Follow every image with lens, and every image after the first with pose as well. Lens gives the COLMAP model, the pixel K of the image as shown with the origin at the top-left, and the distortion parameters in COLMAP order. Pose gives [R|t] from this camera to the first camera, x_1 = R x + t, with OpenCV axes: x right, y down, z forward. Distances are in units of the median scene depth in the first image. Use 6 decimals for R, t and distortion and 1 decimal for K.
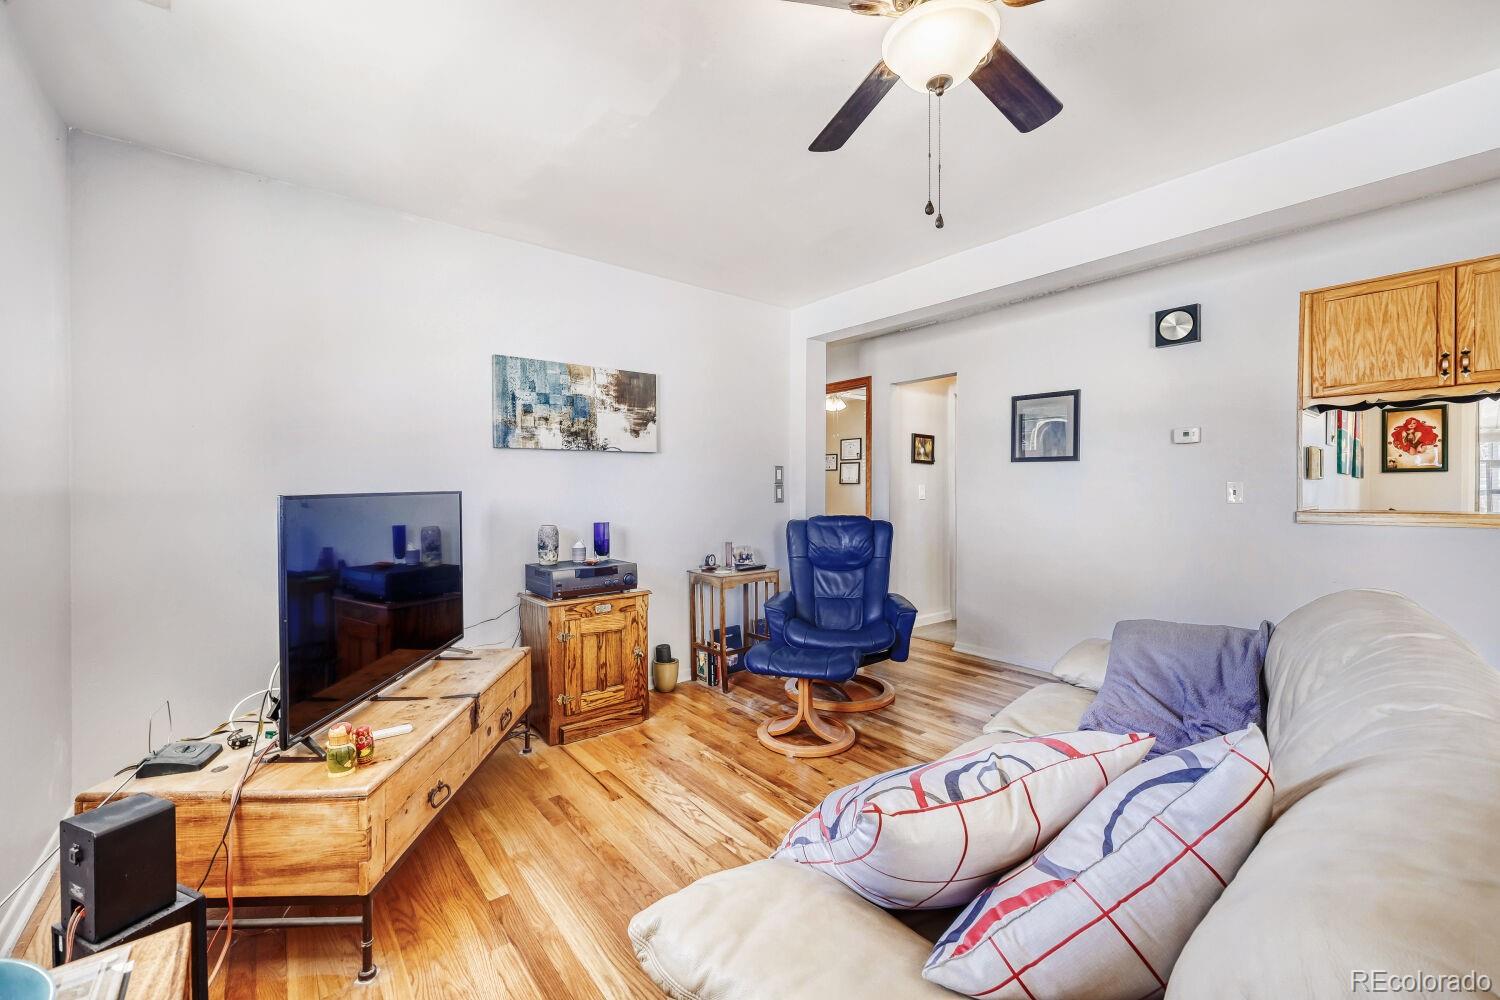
lens RADIAL K [[606.7, 0, 741.0], [0, 606.7, 493.1], [0, 0, 1]] dist [0.000991, 0.000142]
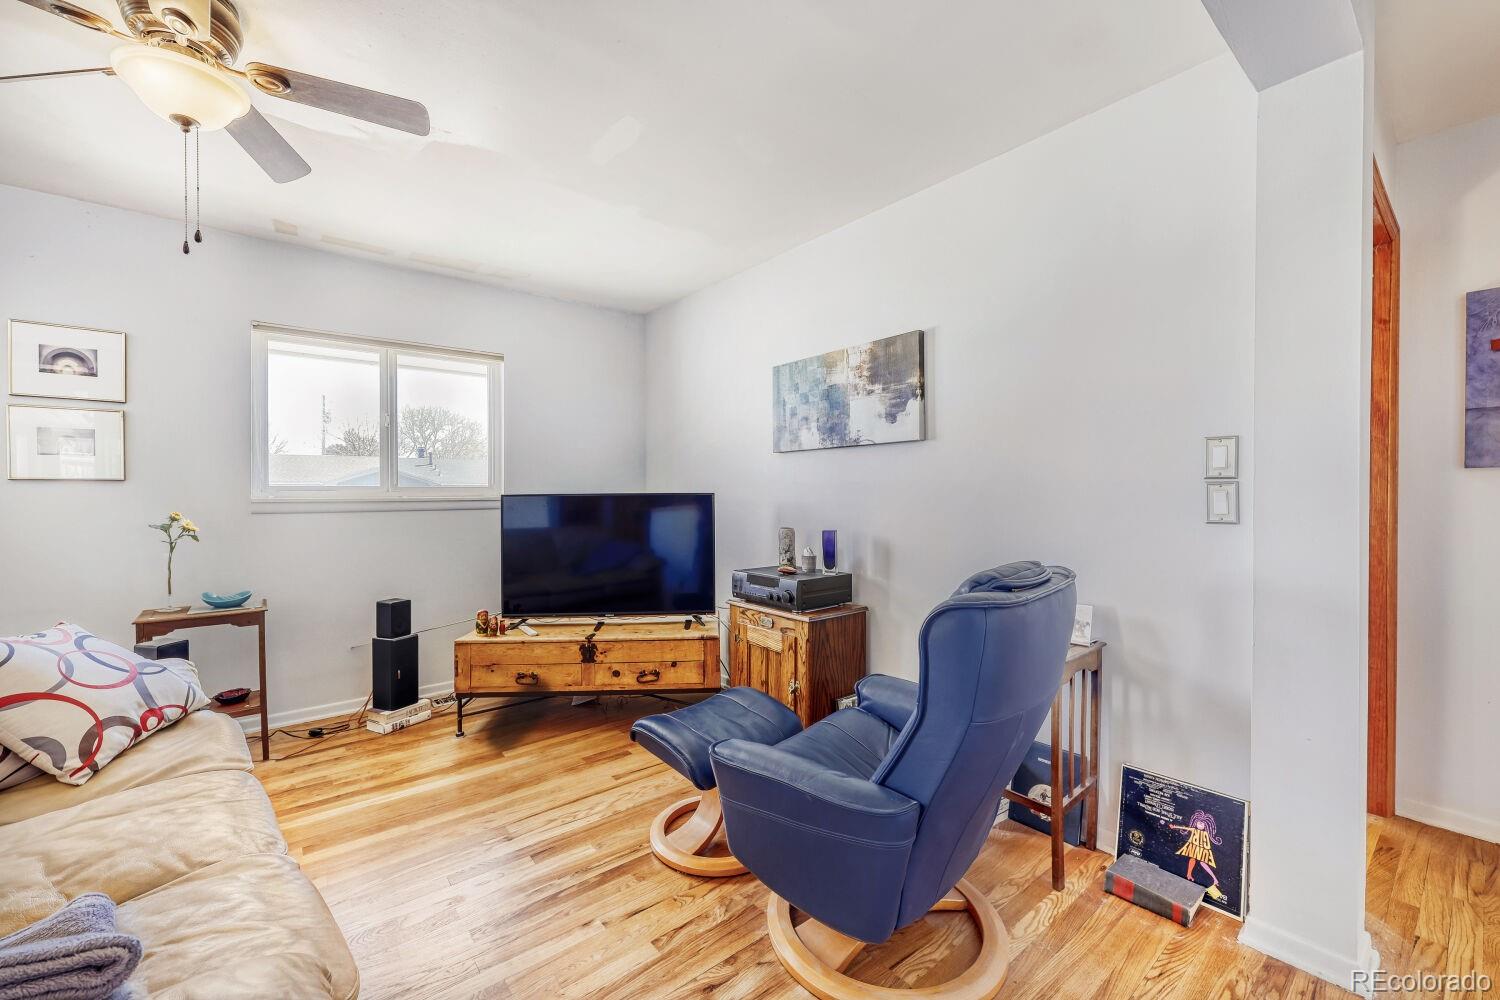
lens RADIAL K [[601.9, 0, 746.6], [0, 601.9, 491.3], [0, 0, 1]] dist [0.000050, 0.000037]
pose [[0.001307, 0.002522, -0.999996, 0.617978], [-0.006645, 0.999975, 0.002513, -0.008251], [0.999977, 0.006642, 0.001324, 0.876664]]
